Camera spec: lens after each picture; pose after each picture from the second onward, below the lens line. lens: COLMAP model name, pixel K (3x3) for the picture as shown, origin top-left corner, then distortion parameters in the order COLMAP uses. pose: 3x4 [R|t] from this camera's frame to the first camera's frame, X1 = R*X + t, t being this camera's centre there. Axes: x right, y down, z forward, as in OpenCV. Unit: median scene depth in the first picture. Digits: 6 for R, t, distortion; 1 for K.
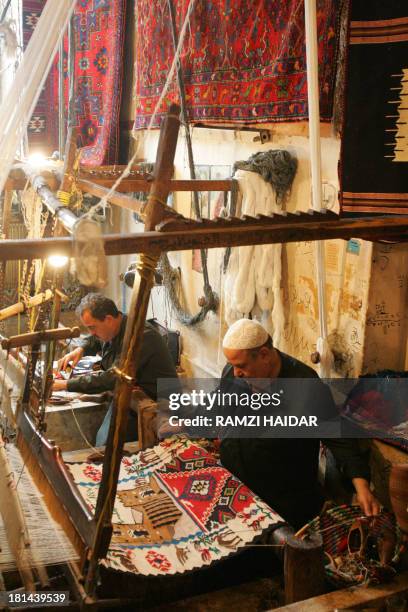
lens RADIAL K [[403.7, 0, 204.0], [0, 403.7, 306.0], [0, 0, 1]] dist [-0.003142, 0.003578]
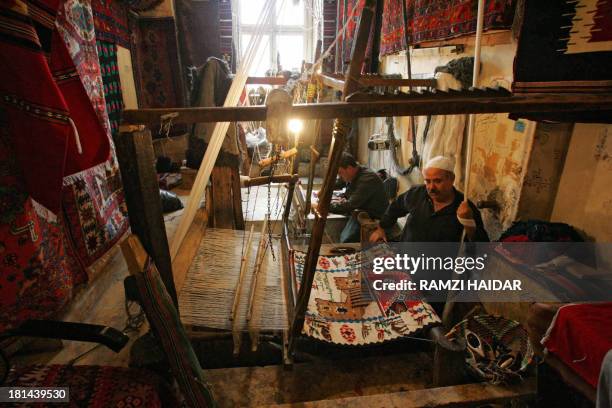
lens RADIAL K [[308.5, 0, 304.7], [0, 308.5, 192.7], [0, 0, 1]] dist [-0.072968, 0.026341]
pose [[0.964859, 0.078836, -0.250662, -0.039013], [-0.053444, 0.992870, 0.106549, 0.003385], [0.257275, -0.089408, 0.962193, -0.115223]]
